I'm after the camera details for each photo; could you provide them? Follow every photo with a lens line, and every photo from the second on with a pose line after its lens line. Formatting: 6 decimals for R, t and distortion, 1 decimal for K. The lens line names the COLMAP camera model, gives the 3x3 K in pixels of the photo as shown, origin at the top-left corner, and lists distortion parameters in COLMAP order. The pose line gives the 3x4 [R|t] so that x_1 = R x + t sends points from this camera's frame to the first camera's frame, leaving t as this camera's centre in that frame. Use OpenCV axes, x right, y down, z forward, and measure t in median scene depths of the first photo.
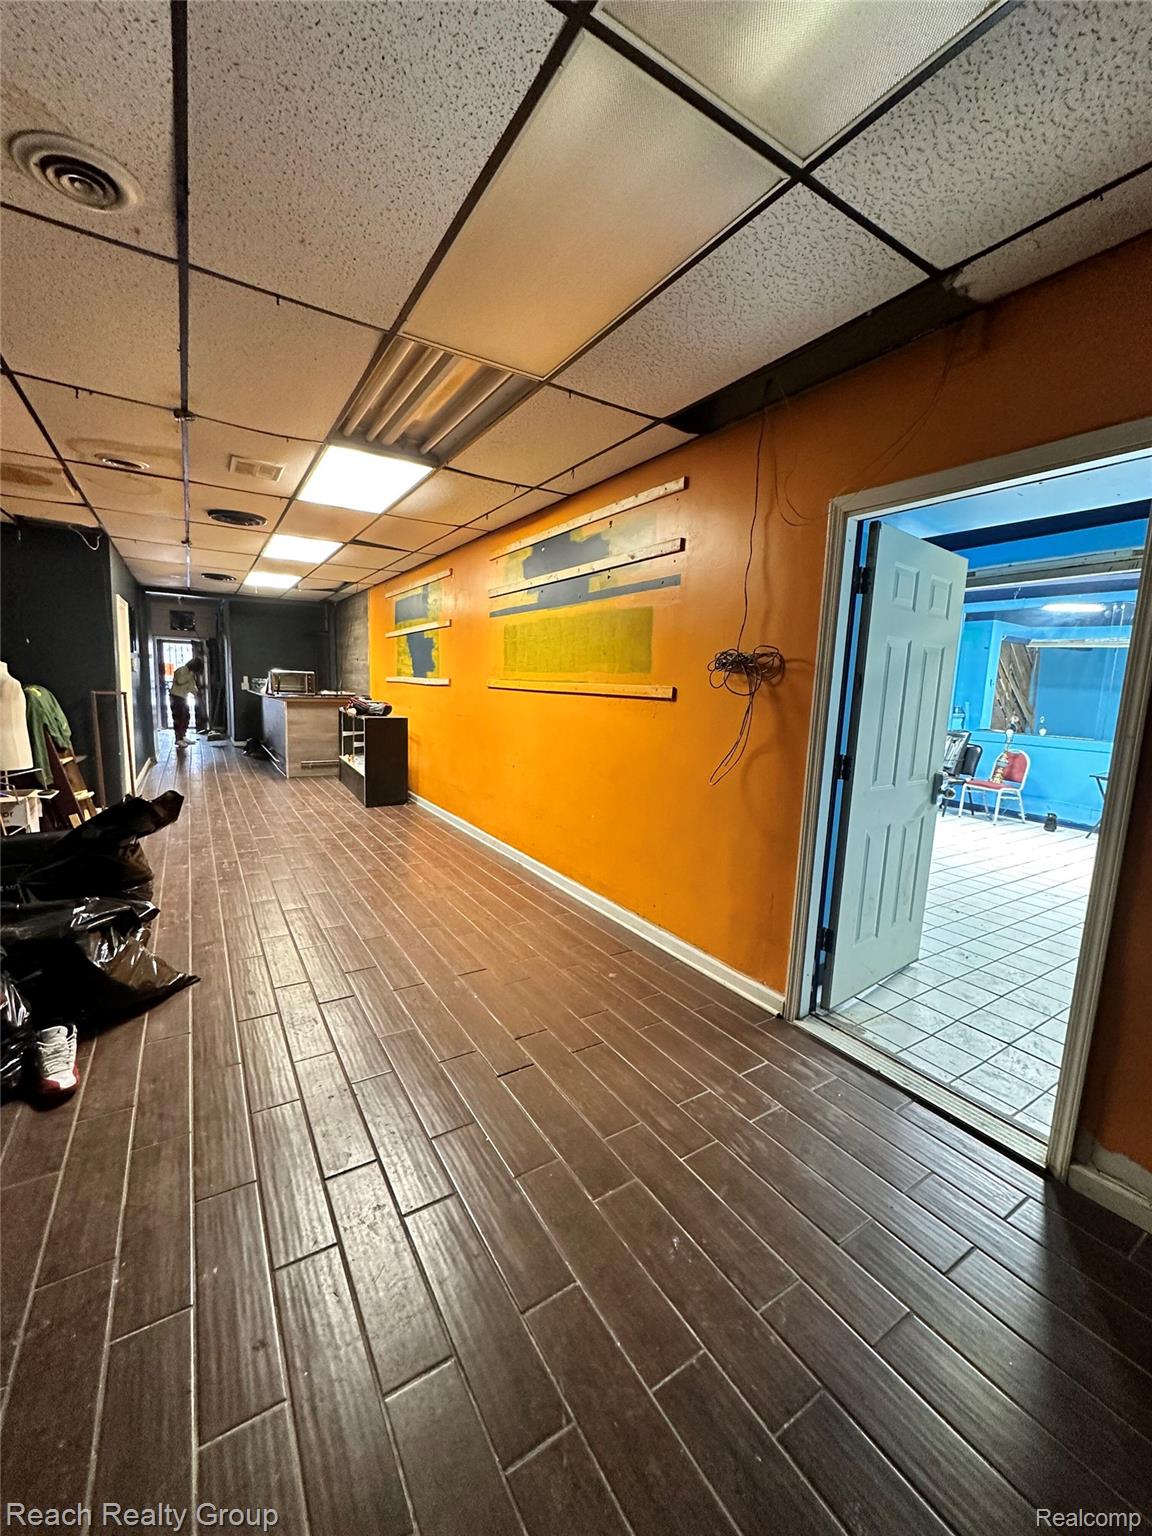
lens RADIAL K [[610.0, 0, 577.4], [0, 610.0, 767.7], [0, 0, 1]] dist [-0.002701, 0.000003]
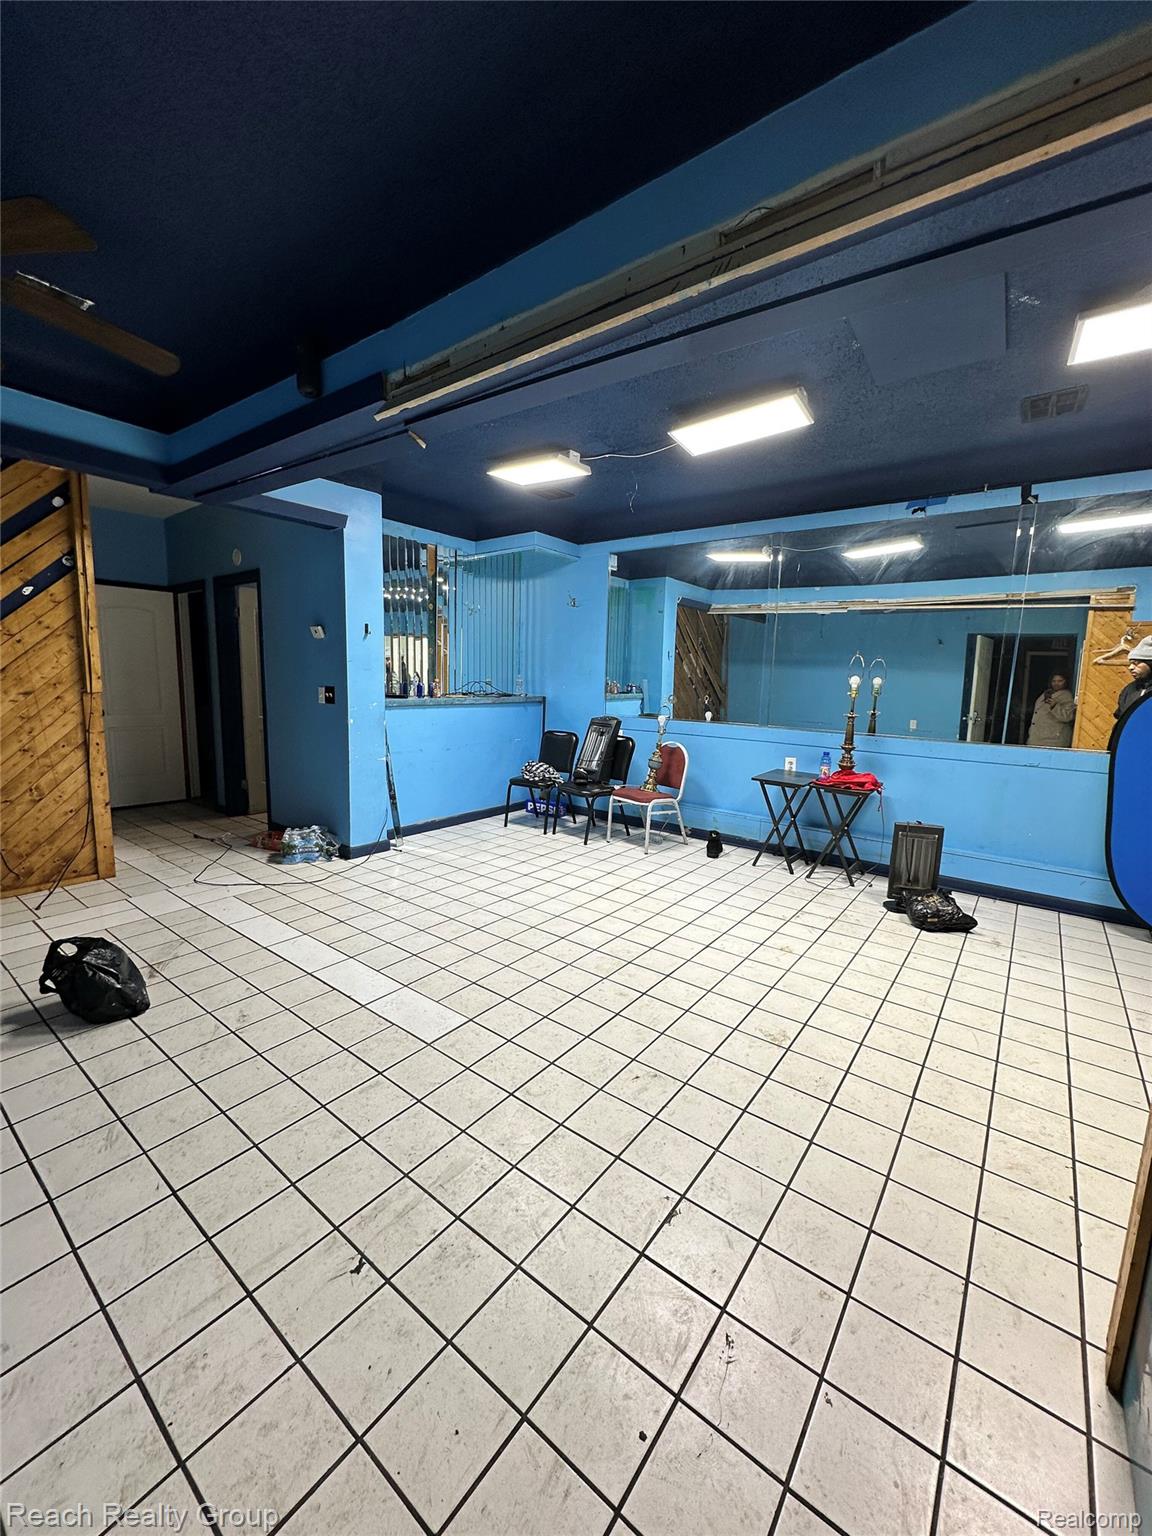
lens RADIAL K [[610.0, 0, 577.4], [0, 610.0, 767.7], [0, 0, 1]] dist [-0.002701, 0.000003]
pose [[0.936824, -0.061239, 0.344399, 0.360946], [0.053518, 0.998058, 0.031890, -0.028259], [-0.345683, -0.011444, 0.938281, 0.359392]]
